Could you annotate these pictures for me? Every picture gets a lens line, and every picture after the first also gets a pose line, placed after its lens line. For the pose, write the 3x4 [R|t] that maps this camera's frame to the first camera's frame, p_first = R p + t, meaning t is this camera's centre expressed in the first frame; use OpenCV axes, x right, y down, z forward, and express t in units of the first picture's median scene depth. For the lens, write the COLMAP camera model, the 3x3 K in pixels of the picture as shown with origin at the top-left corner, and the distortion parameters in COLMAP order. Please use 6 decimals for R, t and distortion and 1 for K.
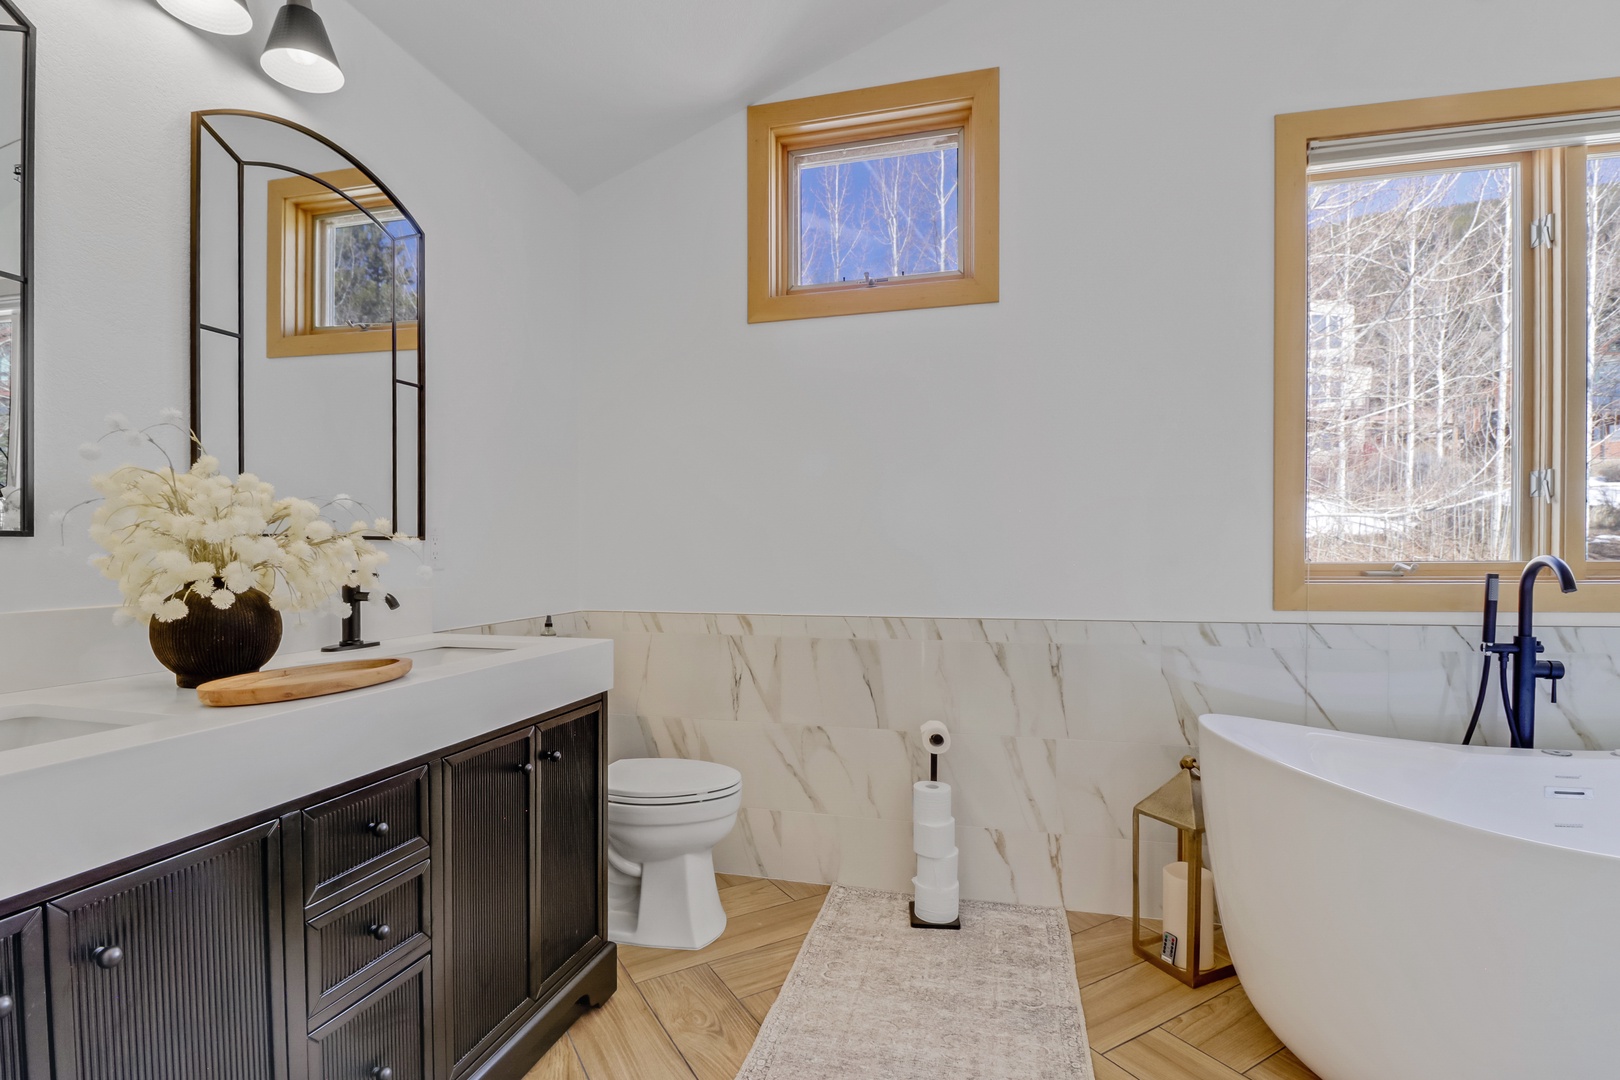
lens RADIAL K [[805.4, 0, 812.1], [0, 805.4, 580.1], [0, 0, 1]] dist [0.000662, -0.020287]
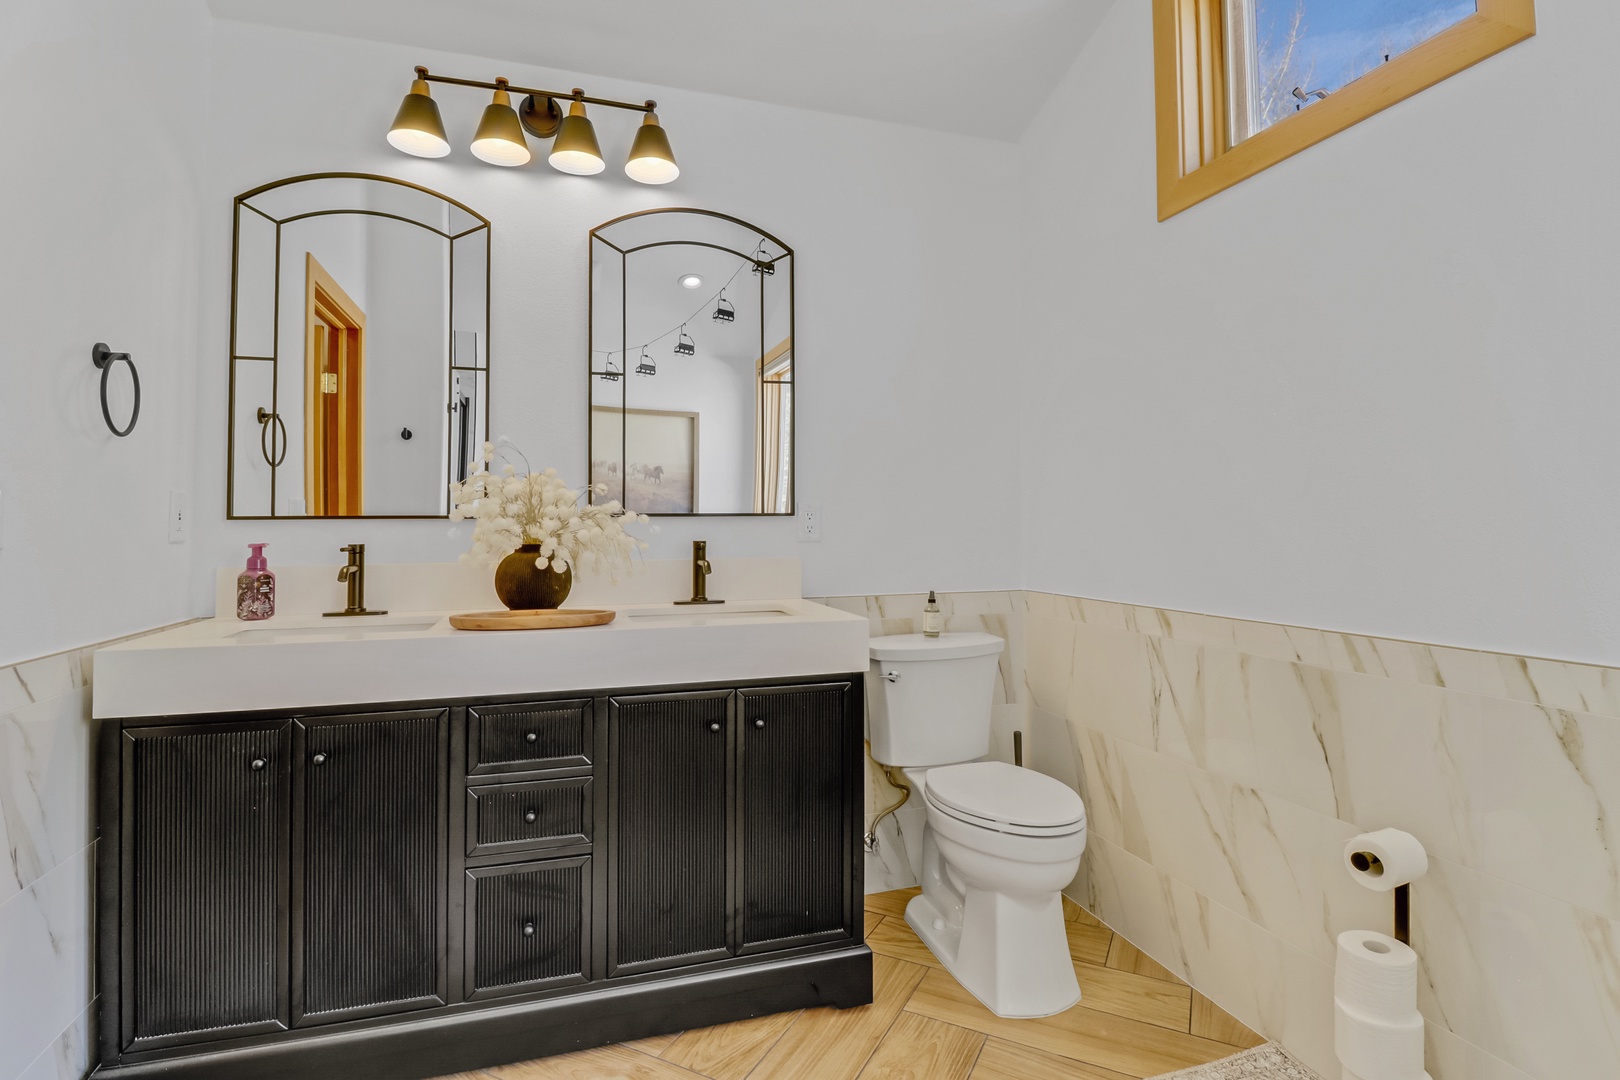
lens RADIAL K [[813.5, 0, 800.1], [0, 813.5, 505.5], [0, 0, 1]] dist [0.002843, -0.020145]
pose [[0.494801, -0.022557, -0.868714, 0.418870], [-0.026813, 0.998791, -0.041207, -0.013352], [0.868593, 0.043682, 0.493598, 0.349834]]
